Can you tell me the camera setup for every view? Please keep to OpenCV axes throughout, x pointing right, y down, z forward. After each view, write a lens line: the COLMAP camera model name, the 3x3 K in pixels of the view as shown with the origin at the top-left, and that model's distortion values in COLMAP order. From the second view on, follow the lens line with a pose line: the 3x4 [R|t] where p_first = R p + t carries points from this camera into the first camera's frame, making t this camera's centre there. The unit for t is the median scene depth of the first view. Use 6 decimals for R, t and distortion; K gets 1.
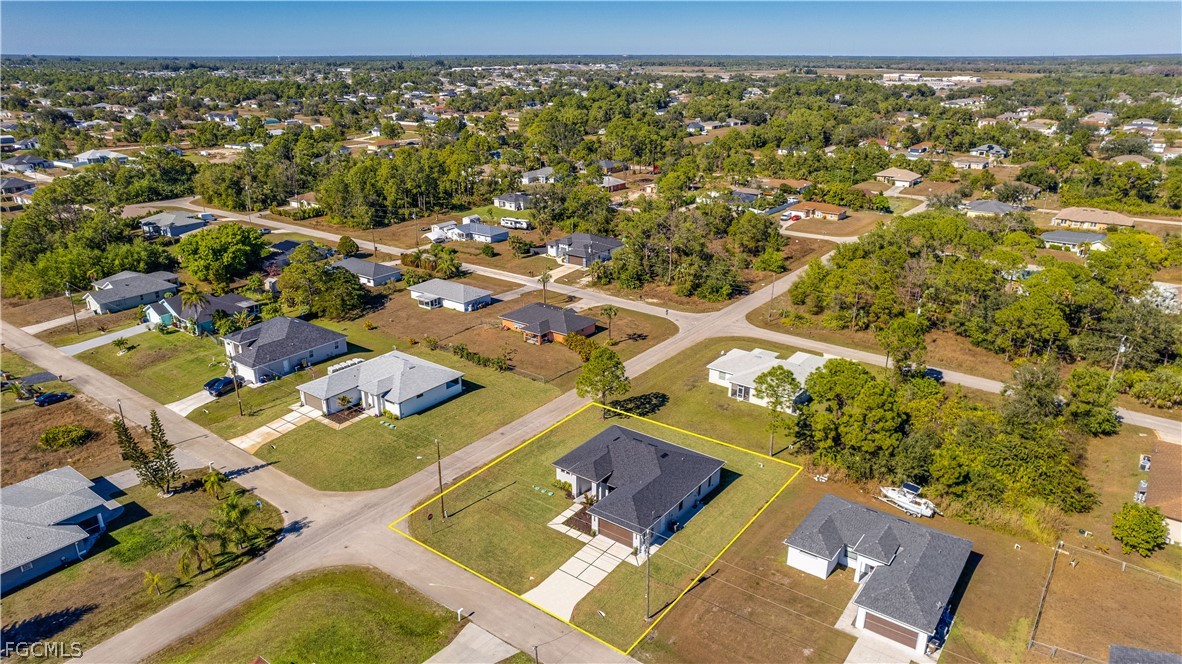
lens RADIAL K [[761.9, 0, 587.3], [0, 761.9, 332.6], [0, 0, 1]] dist [-0.004875, -0.000580]
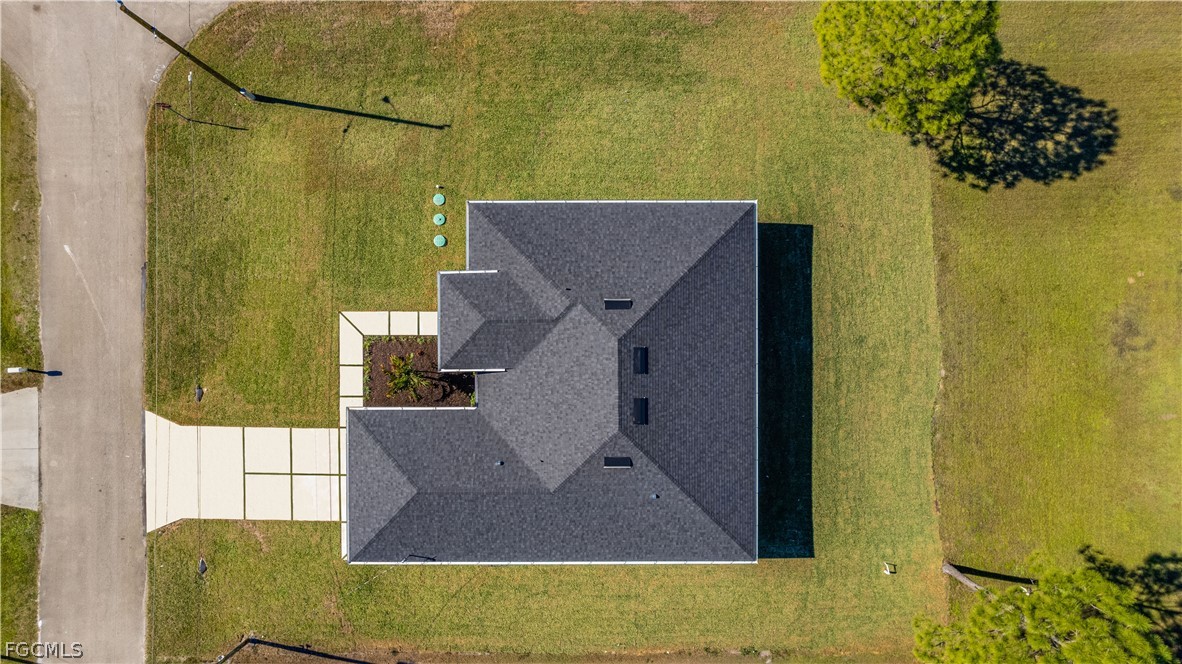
lens RADIAL K [[761.9, 0, 590.2], [0, 761.9, 333.5], [0, 0, 1]] dist [-0.004875, -0.000580]
pose [[0.605138, 0.796120, 0.000377, 0.043996], [-0.278156, 0.210985, 0.937077, -0.201387], [0.745947, -0.567167, 0.349121, 0.929512]]
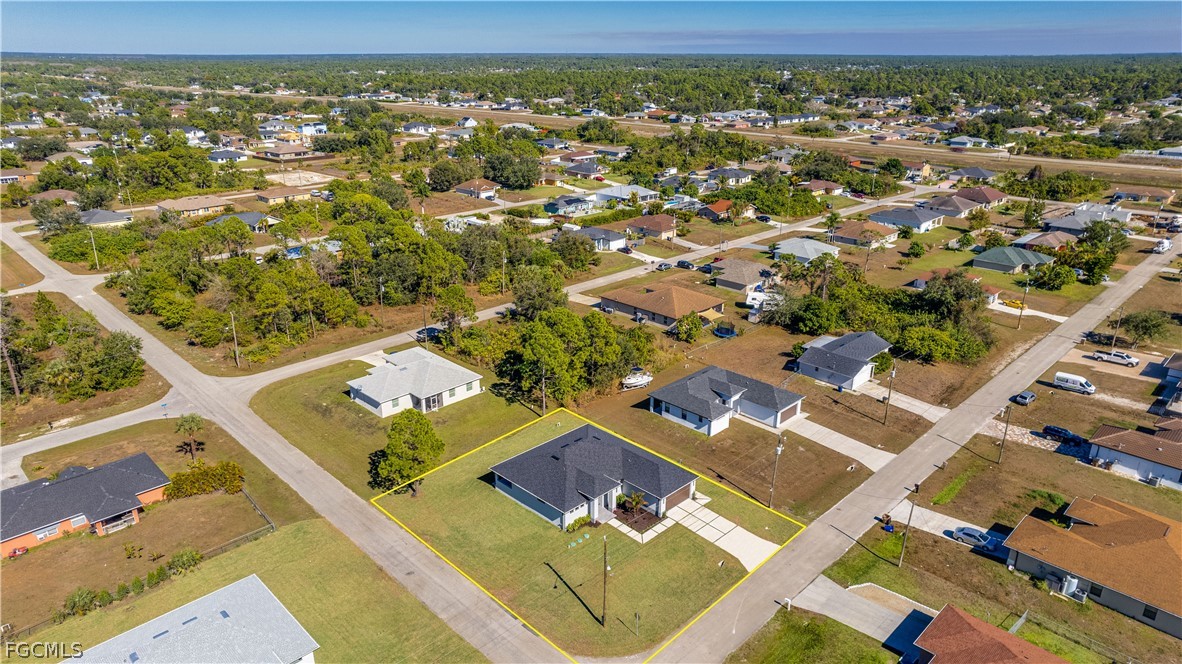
lens RADIAL K [[761.9, 0, 584.6], [0, 761.9, 333.0], [0, 0, 1]] dist [-0.004875, -0.000580]
pose [[0.147018, -0.344309, 0.927274, -0.847062], [0.341448, 0.897500, 0.279117, -0.273899], [-0.928331, 0.275580, 0.249512, 0.741885]]
